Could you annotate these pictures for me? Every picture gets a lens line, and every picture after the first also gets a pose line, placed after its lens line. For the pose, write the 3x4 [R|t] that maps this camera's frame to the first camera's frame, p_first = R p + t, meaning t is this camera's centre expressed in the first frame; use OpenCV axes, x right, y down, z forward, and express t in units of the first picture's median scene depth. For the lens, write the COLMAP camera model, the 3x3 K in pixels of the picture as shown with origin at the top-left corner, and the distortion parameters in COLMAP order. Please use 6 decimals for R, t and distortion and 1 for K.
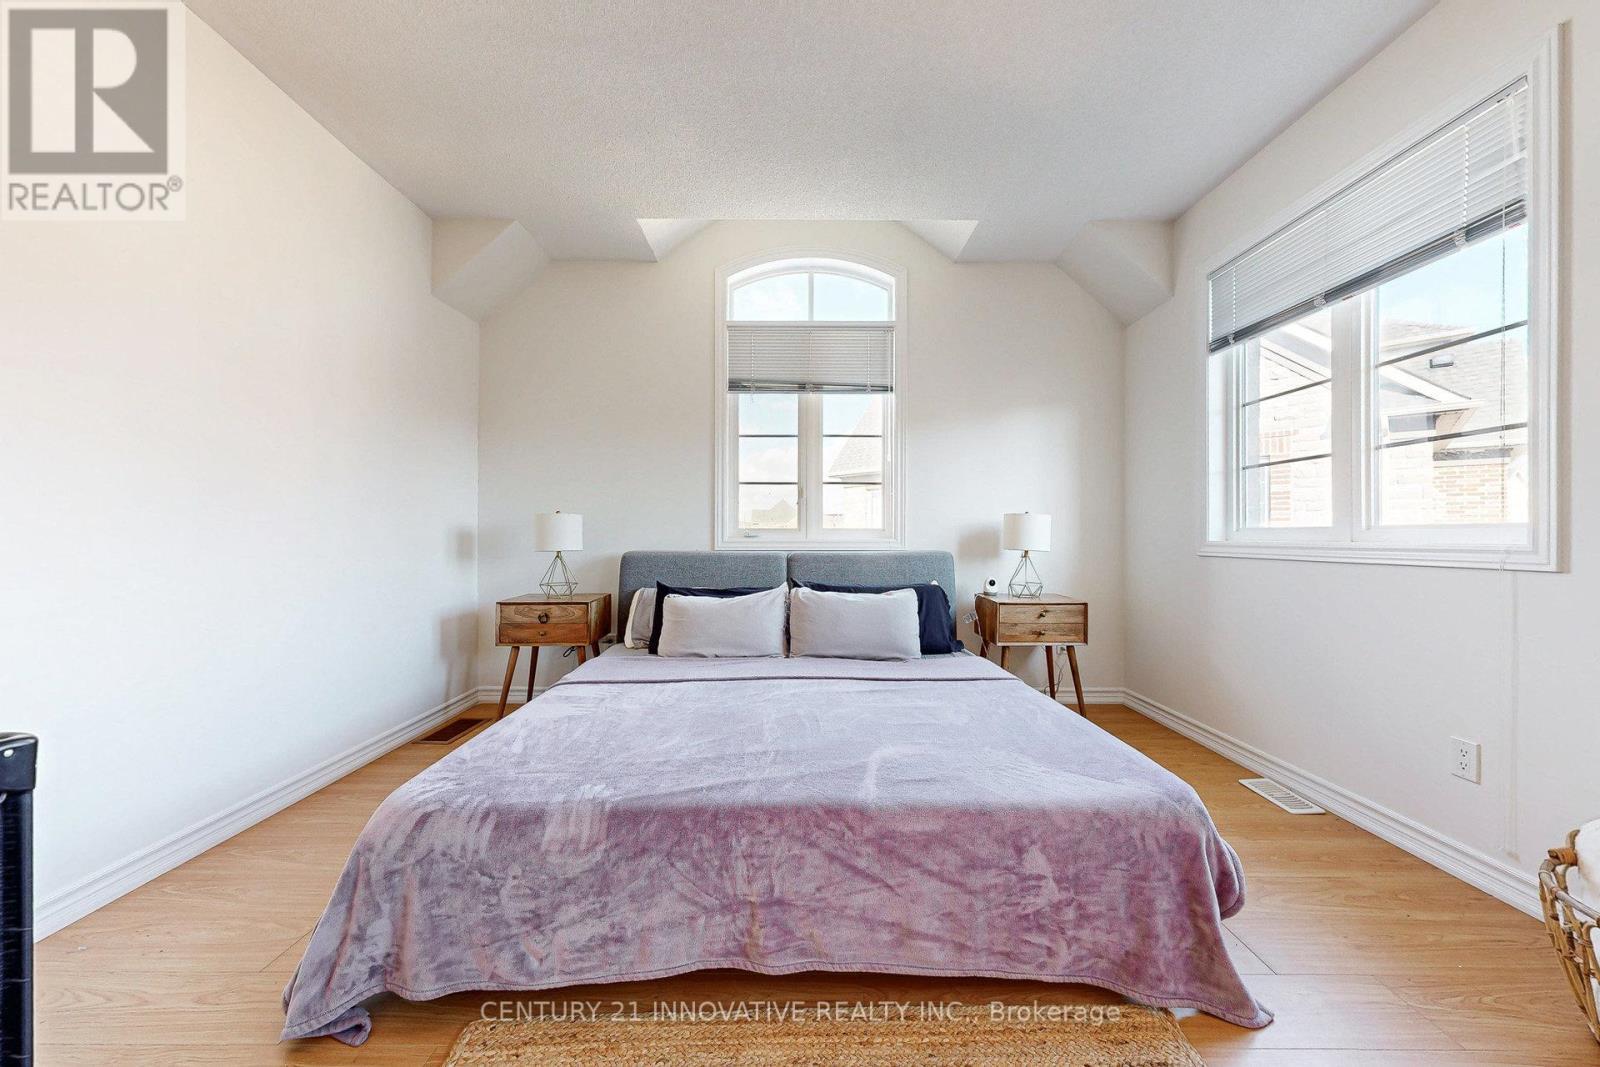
lens RADIAL K [[588.1, 0, 789.1], [0, 588.1, 535.0], [0, 0, 1]] dist [0.000335, 0.000324]
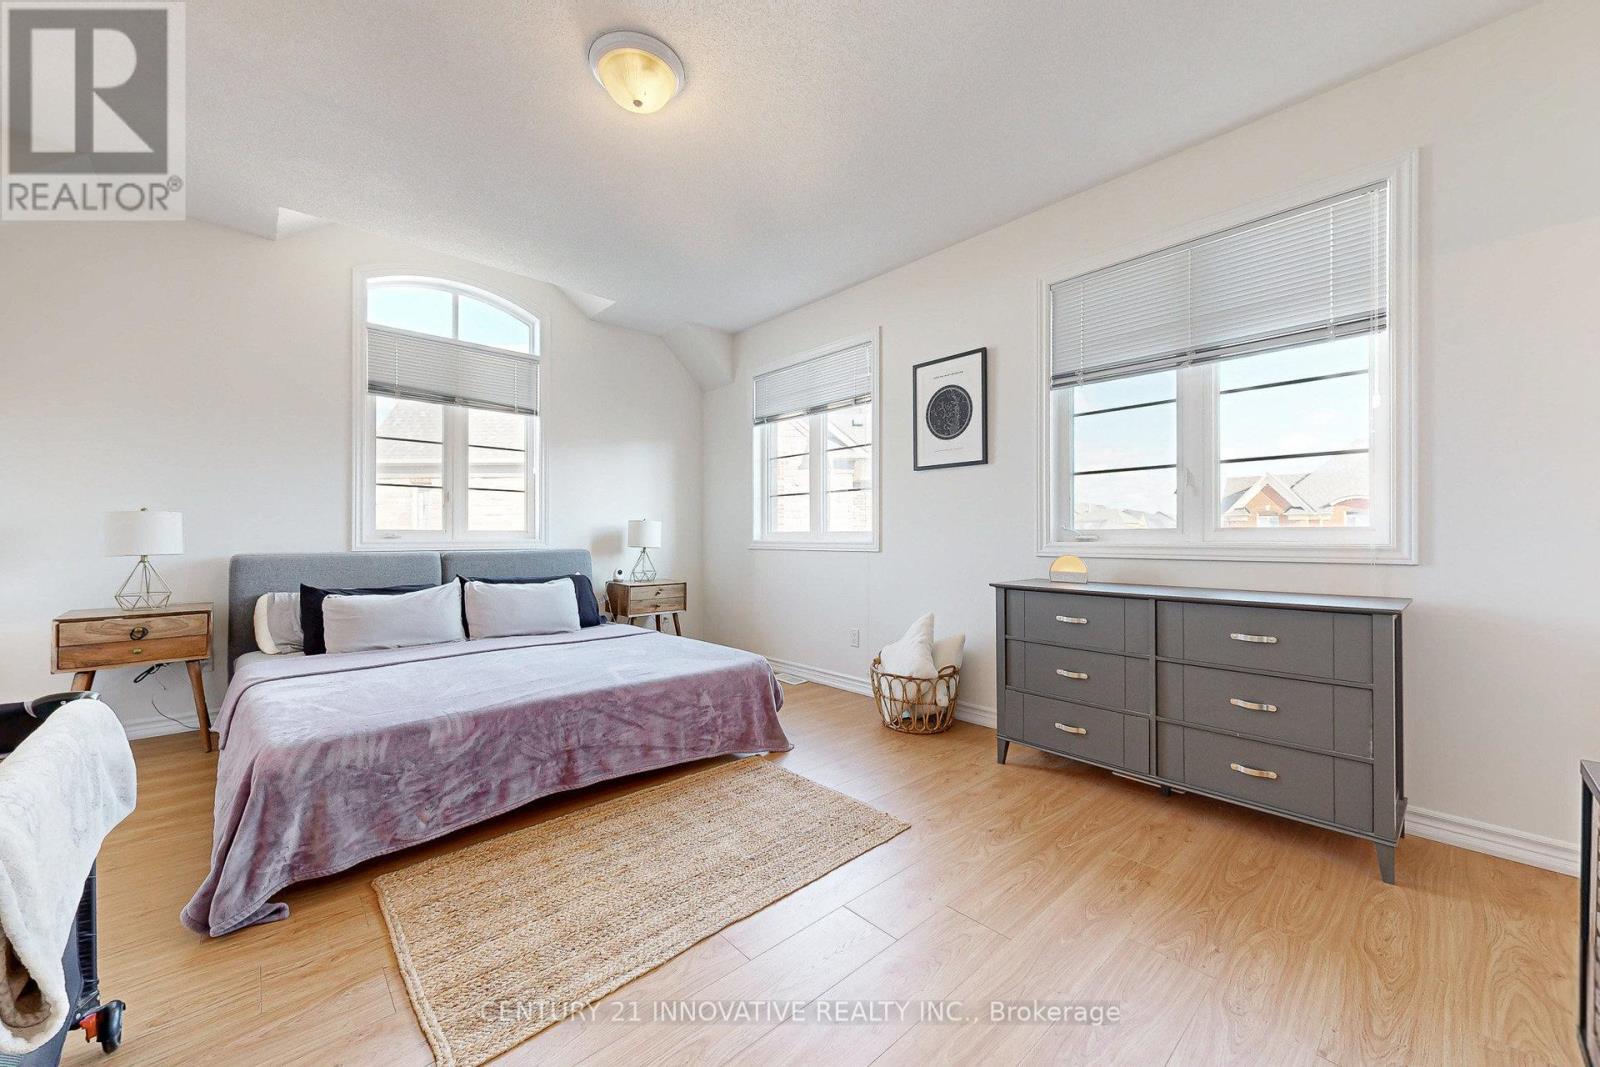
lens RADIAL K [[588.1, 0, 789.1], [0, 588.1, 535.0], [0, 0, 1]] dist [0.000335, 0.000324]
pose [[0.751566, 0.000097, 0.659658, -0.292736], [0.000424, 1.000000, -0.000630, -0.001452], [-0.659658, 0.000753, 0.751566, -0.295418]]
